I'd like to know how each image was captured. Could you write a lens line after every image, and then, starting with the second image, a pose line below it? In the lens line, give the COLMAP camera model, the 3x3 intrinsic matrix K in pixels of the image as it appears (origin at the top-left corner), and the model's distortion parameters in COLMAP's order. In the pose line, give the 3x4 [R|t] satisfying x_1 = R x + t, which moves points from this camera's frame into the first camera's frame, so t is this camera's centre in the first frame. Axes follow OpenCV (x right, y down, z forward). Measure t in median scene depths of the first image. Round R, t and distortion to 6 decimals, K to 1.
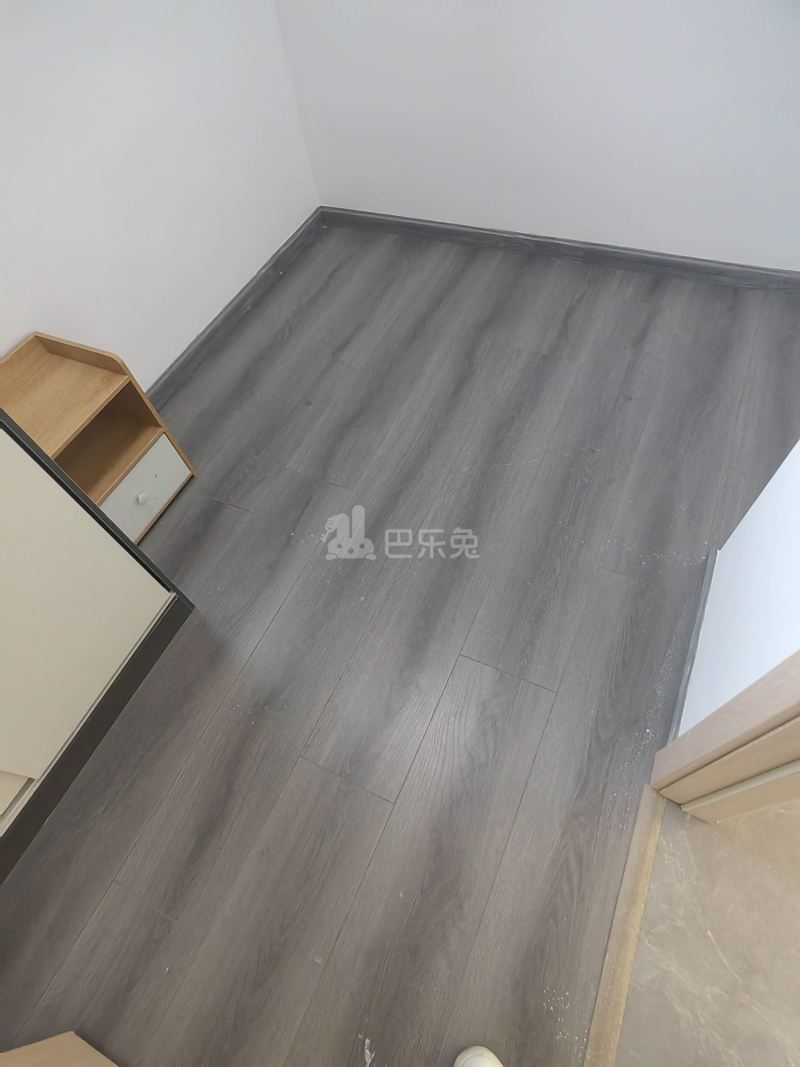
lens RADIAL K [[568.9, 0, 402.2], [0, 568.9, 530.8], [0, 0, 1]] dist [-0.048275, 0.045308]
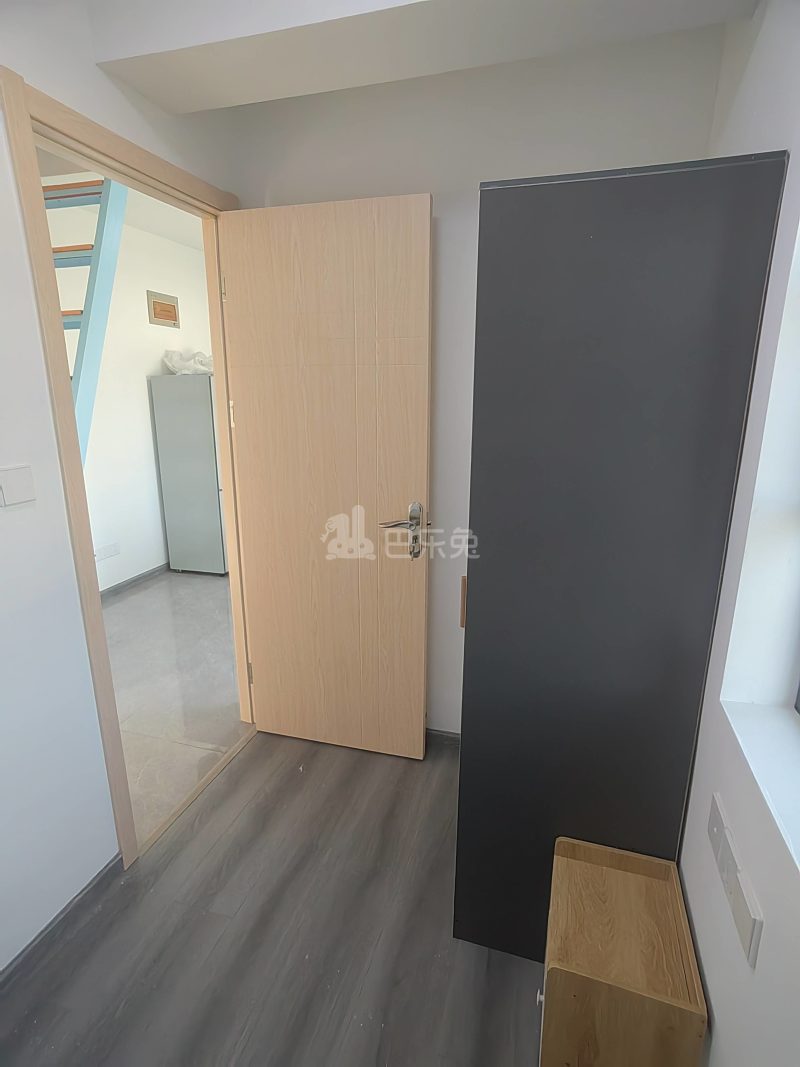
lens RADIAL K [[568.9, 0, 402.2], [0, 568.9, 530.8], [0, 0, 1]] dist [-0.048275, 0.045308]
pose [[-0.984028, 0.137278, -0.113334, -0.204796], [-0.067287, 0.302589, 0.950743, -1.019096], [0.164810, 0.943183, -0.288518, 0.433648]]
